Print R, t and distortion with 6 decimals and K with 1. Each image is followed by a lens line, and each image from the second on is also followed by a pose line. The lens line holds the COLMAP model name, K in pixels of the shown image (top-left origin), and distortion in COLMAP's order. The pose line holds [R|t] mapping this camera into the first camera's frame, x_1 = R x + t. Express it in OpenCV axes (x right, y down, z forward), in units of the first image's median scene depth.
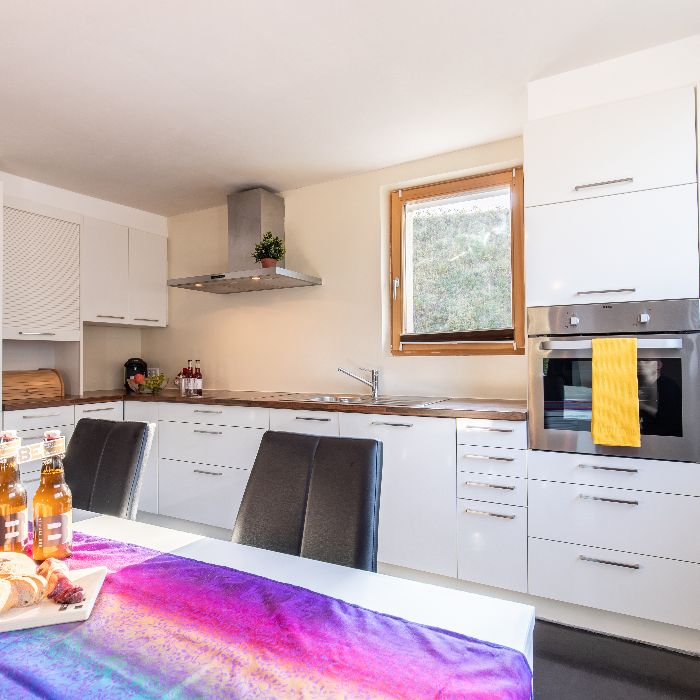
lens RADIAL K [[489.8, 0, 347.2], [0, 489.8, 351.1], [0, 0, 1]] dist [0.004658, -0.001449]
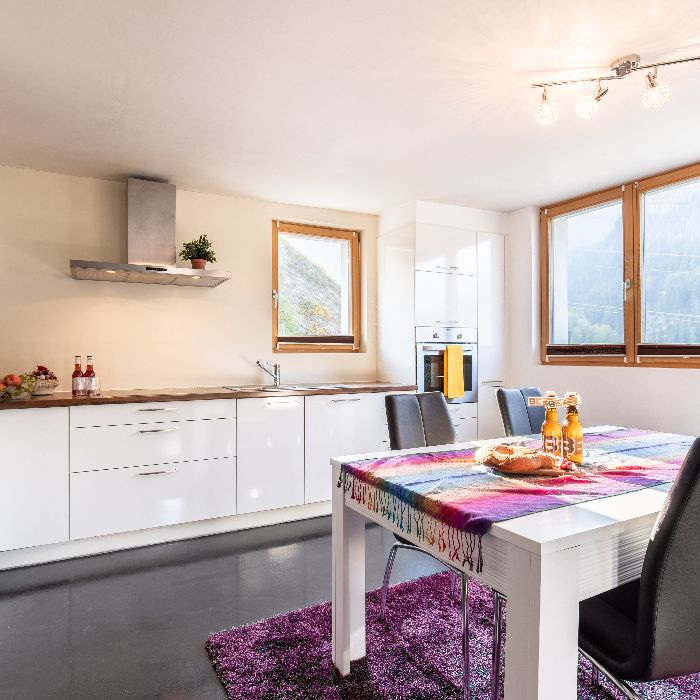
lens RADIAL K [[489.8, 0, 347.2], [0, 489.8, 351.1], [0, 0, 1]] dist [0.004658, -0.001449]
pose [[0.549510, 0.012082, 0.835399, -0.874524], [-0.013751, 0.999891, -0.005416, 0.009240], [-0.835374, -0.008511, 0.549617, 0.160592]]
